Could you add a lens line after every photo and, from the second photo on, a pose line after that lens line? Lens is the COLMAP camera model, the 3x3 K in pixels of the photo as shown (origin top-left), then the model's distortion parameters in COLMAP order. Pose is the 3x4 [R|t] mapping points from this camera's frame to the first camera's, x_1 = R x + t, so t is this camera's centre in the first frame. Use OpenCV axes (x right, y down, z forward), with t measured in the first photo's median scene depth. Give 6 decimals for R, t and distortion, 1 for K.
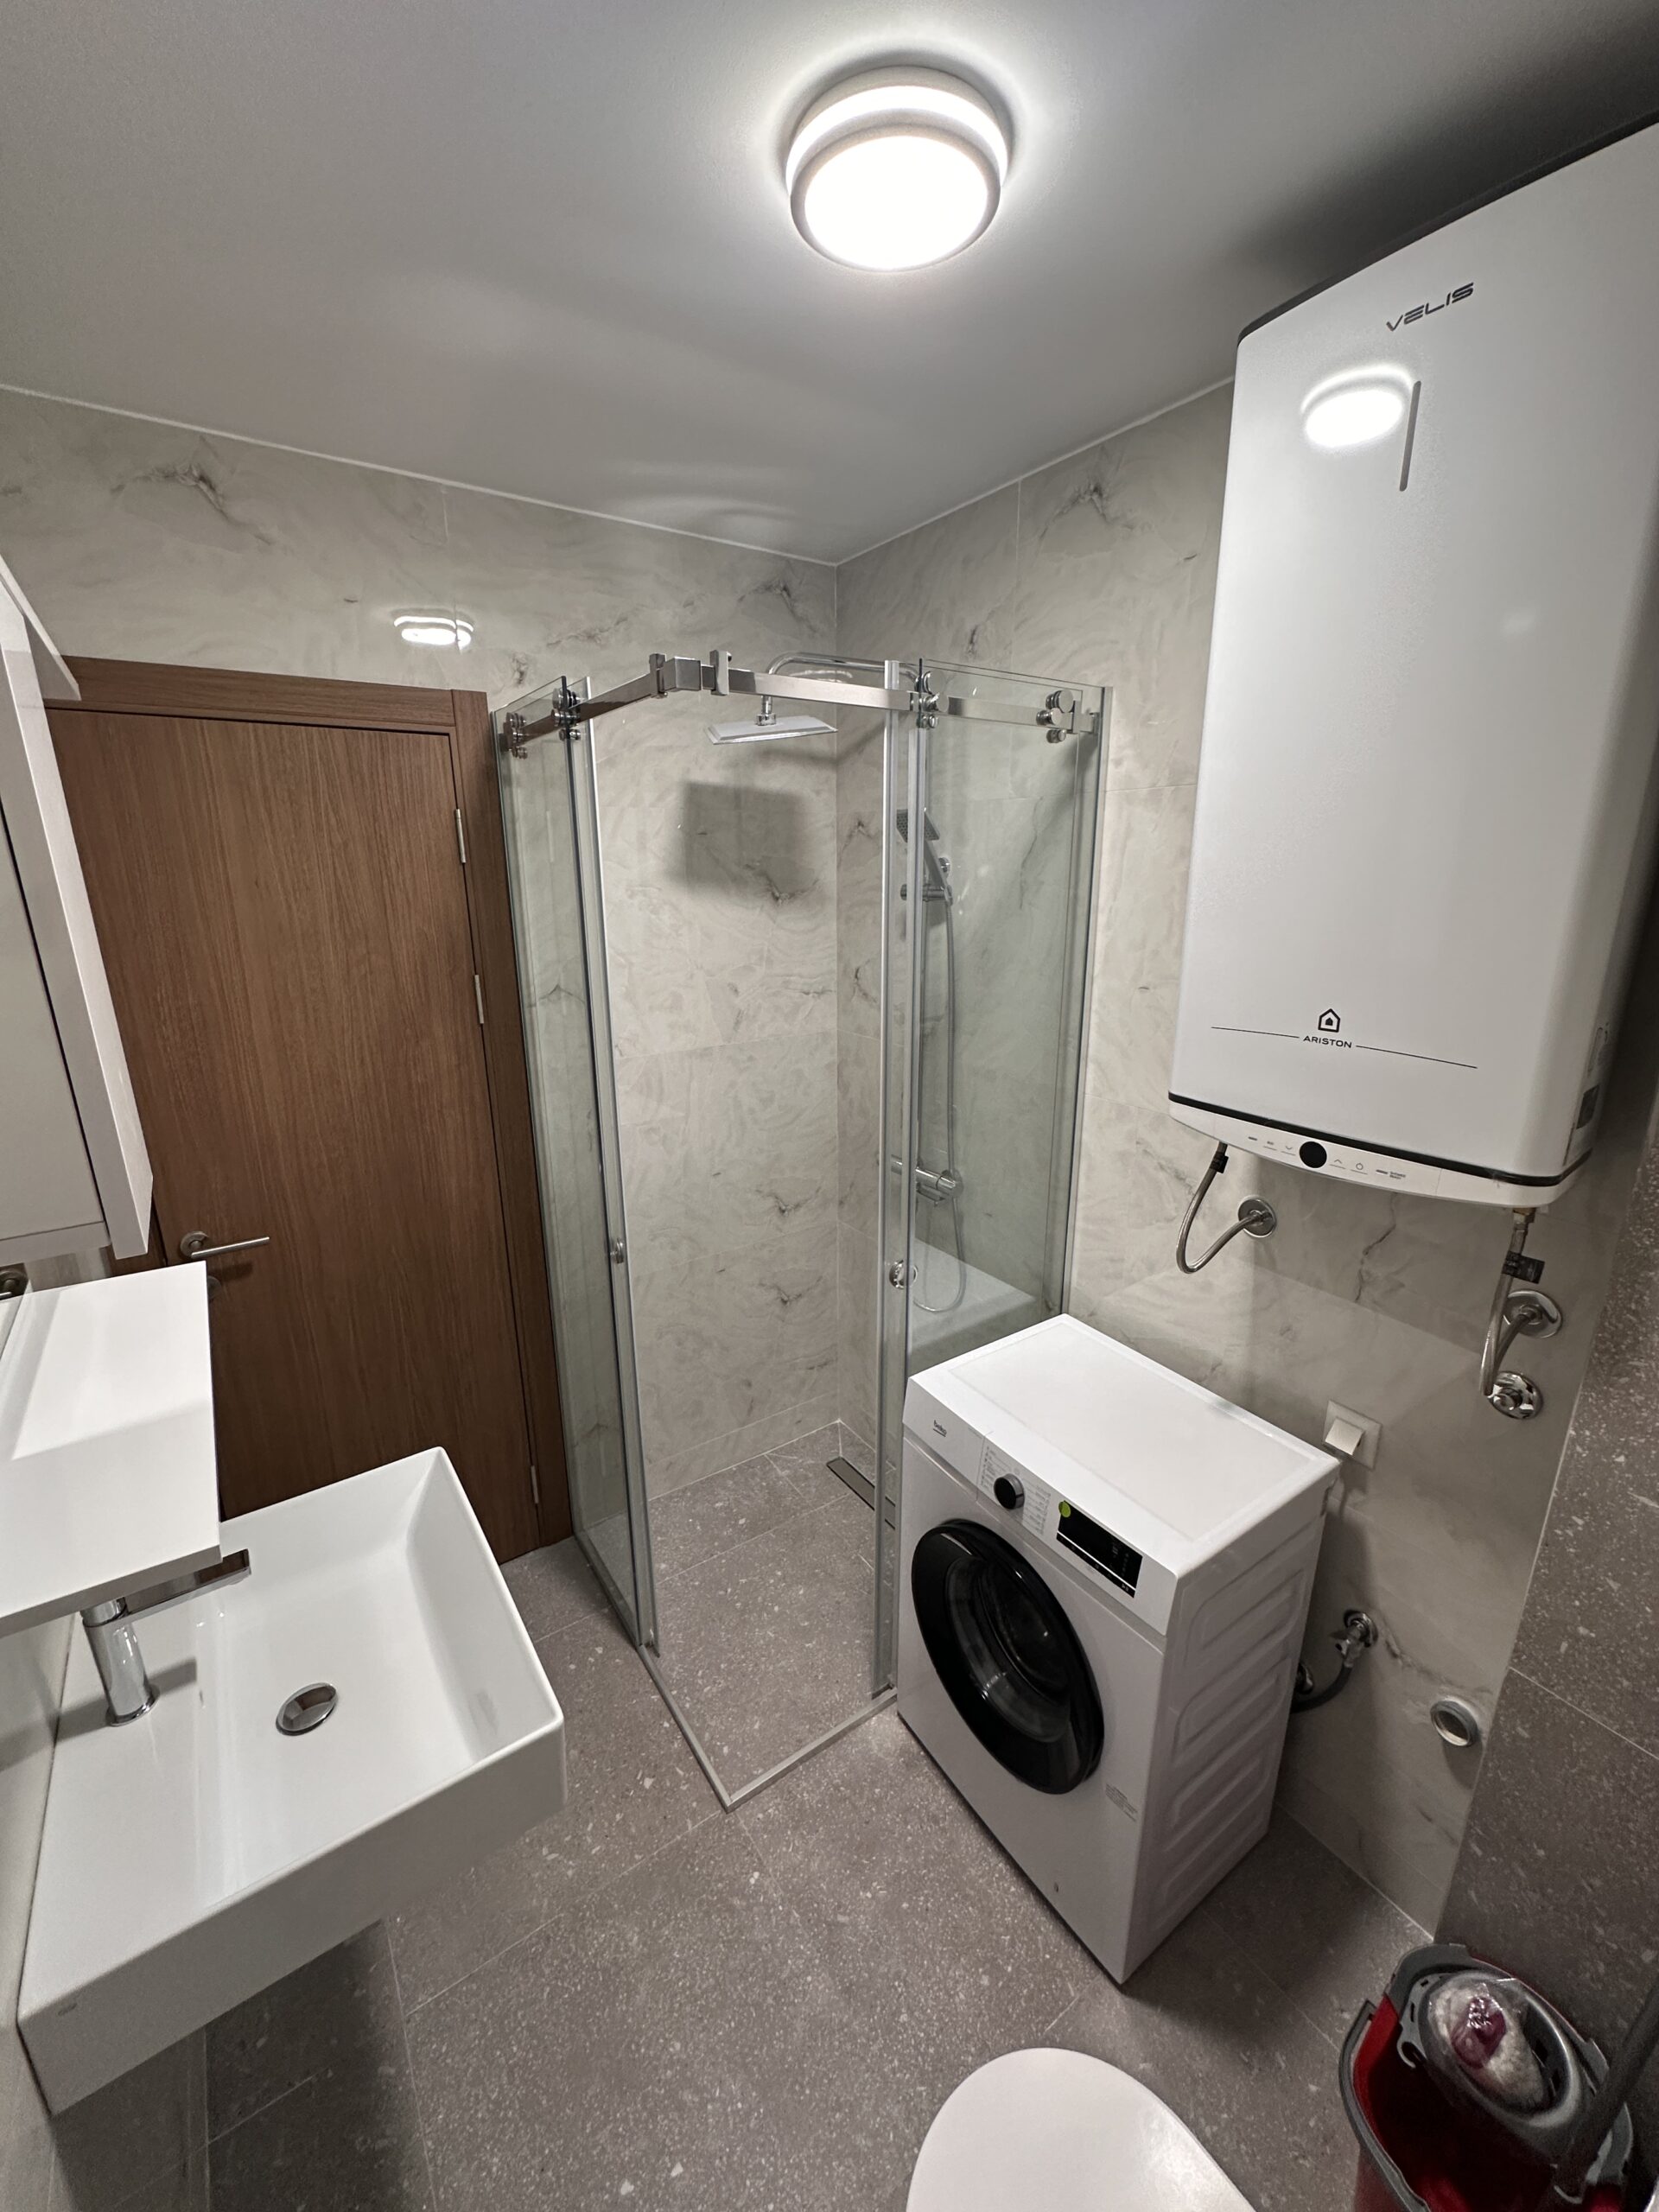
lens RADIAL K [[888.5, 0, 827.4], [0, 888.5, 1107.7], [0, 0, 1]] dist [0.000797, 0.000135]
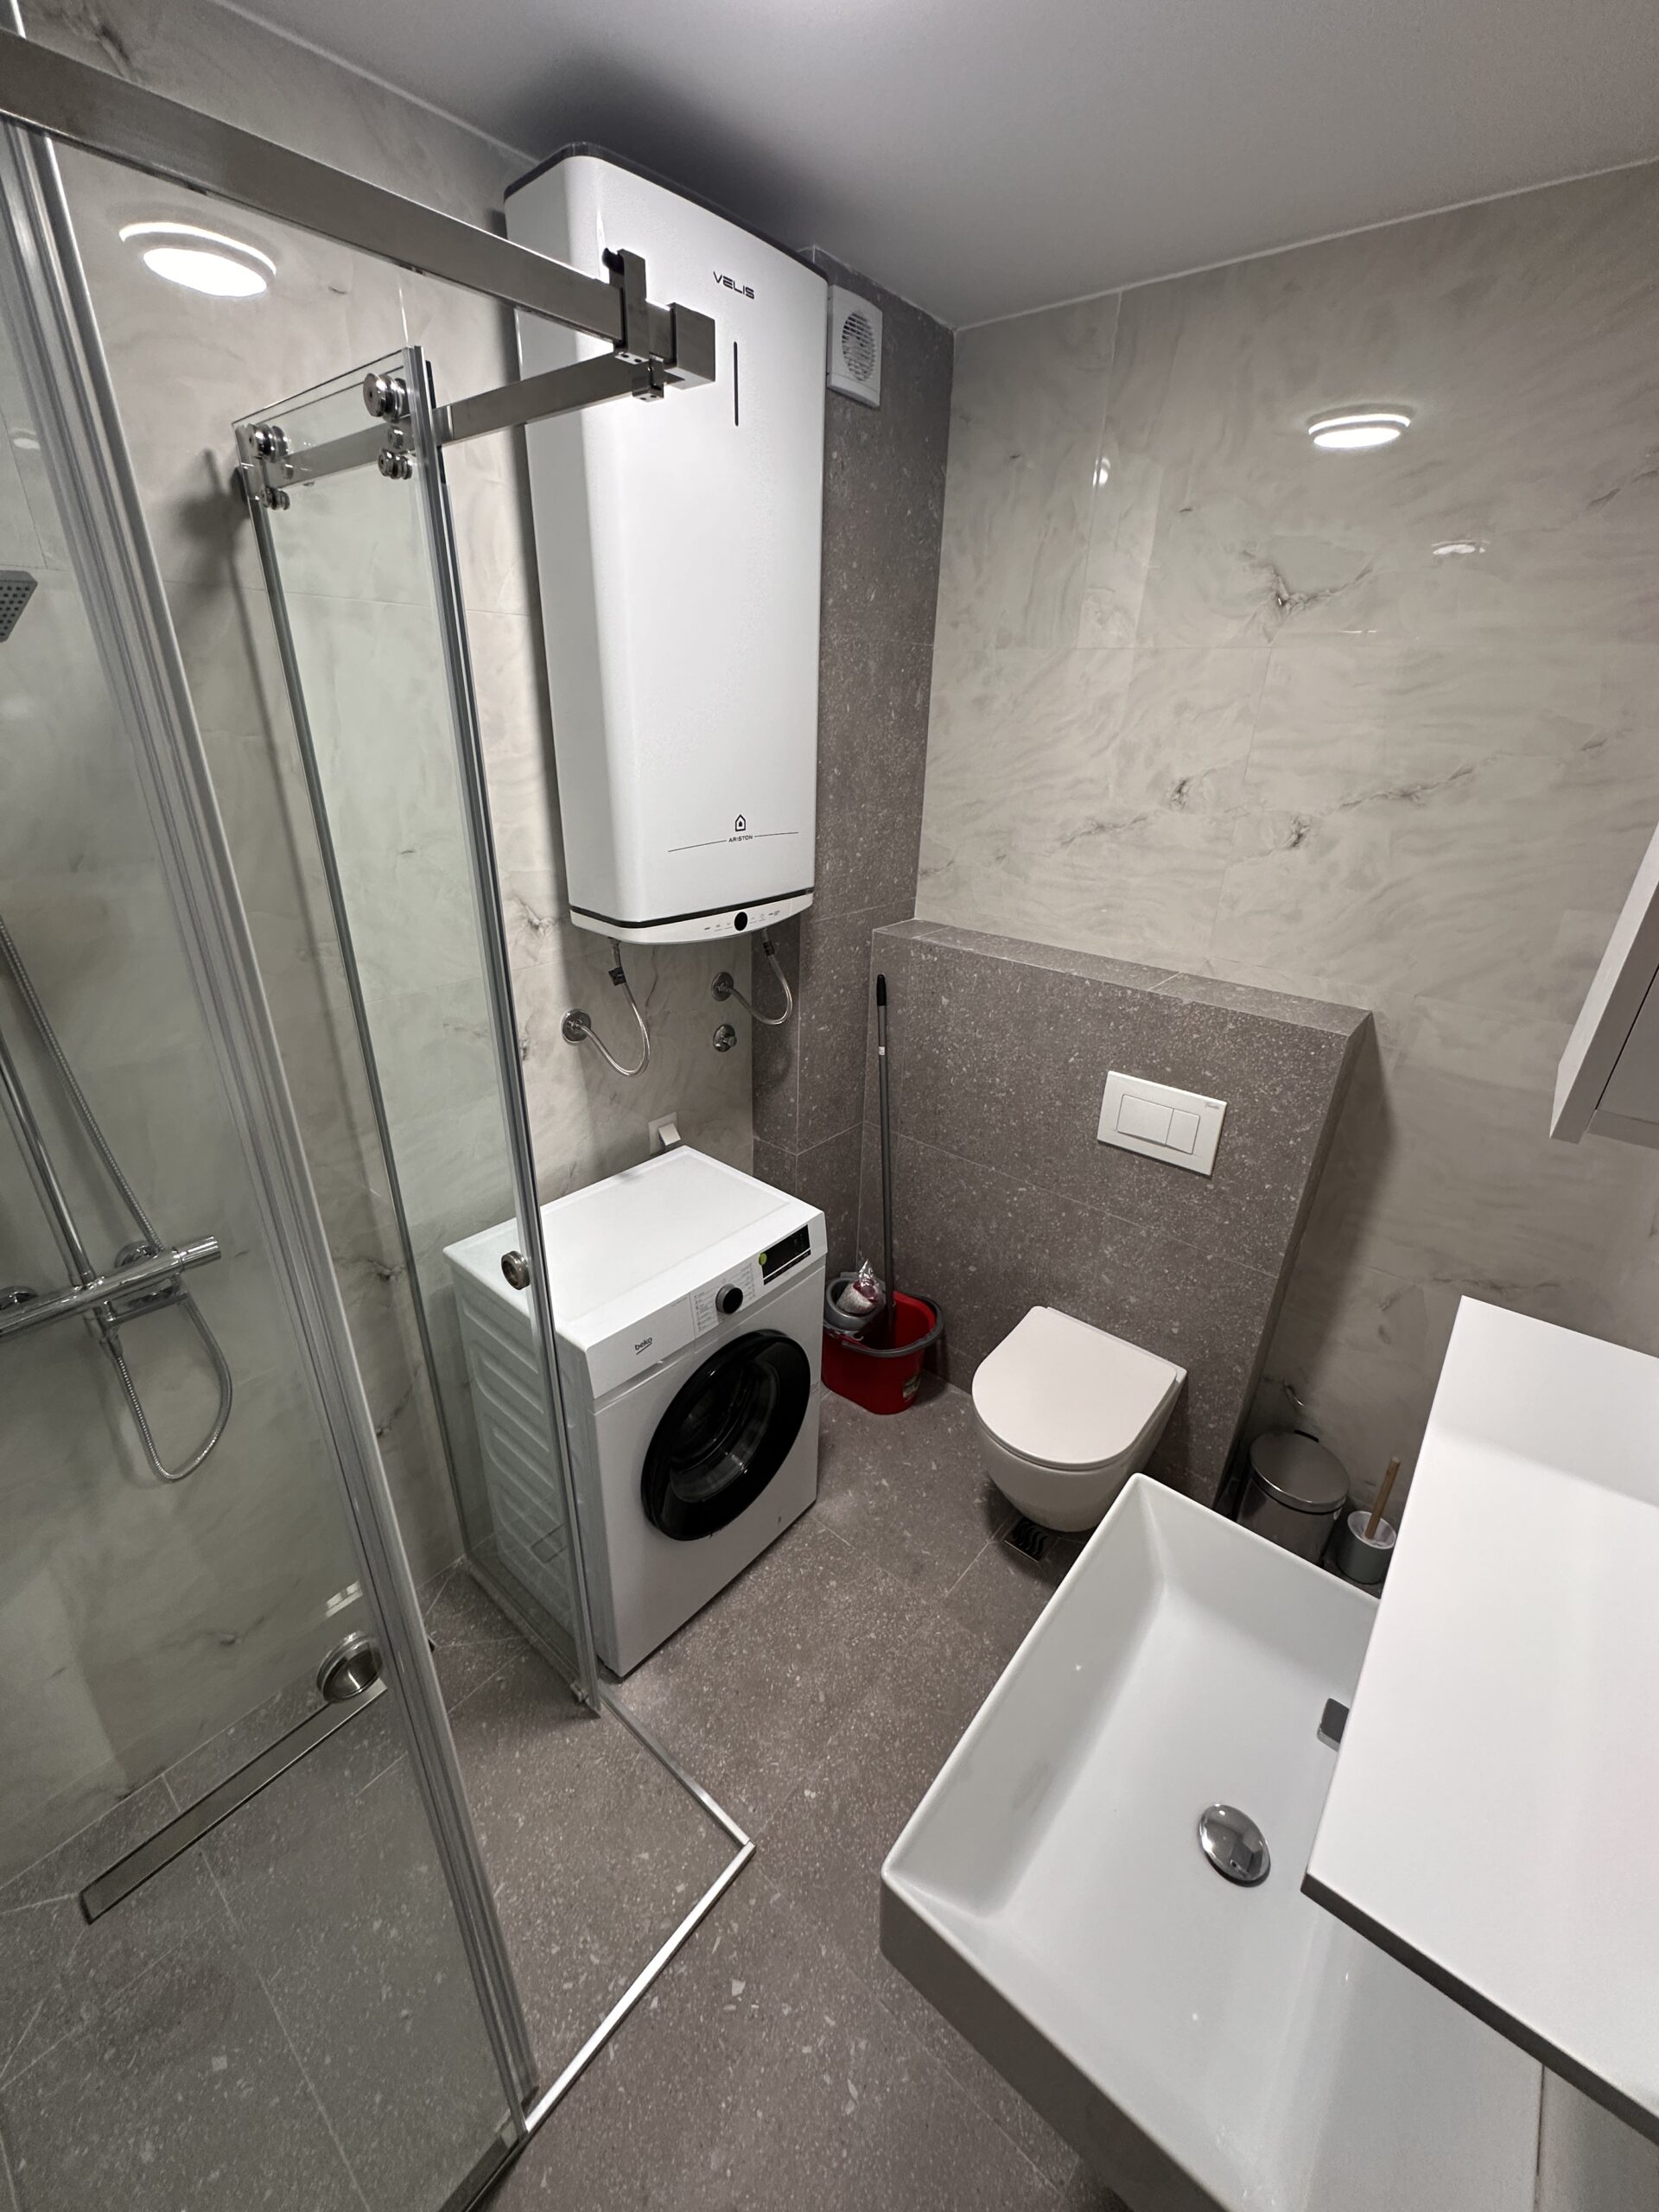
lens RADIAL K [[888.5, 0, 827.4], [0, 888.5, 1107.7], [0, 0, 1]] dist [0.000797, 0.000135]
pose [[-0.268559, -0.405299, 0.873847, -0.650136], [0.235659, 0.851962, 0.467574, -0.246378], [-0.933992, 0.331501, -0.133290, 0.870311]]
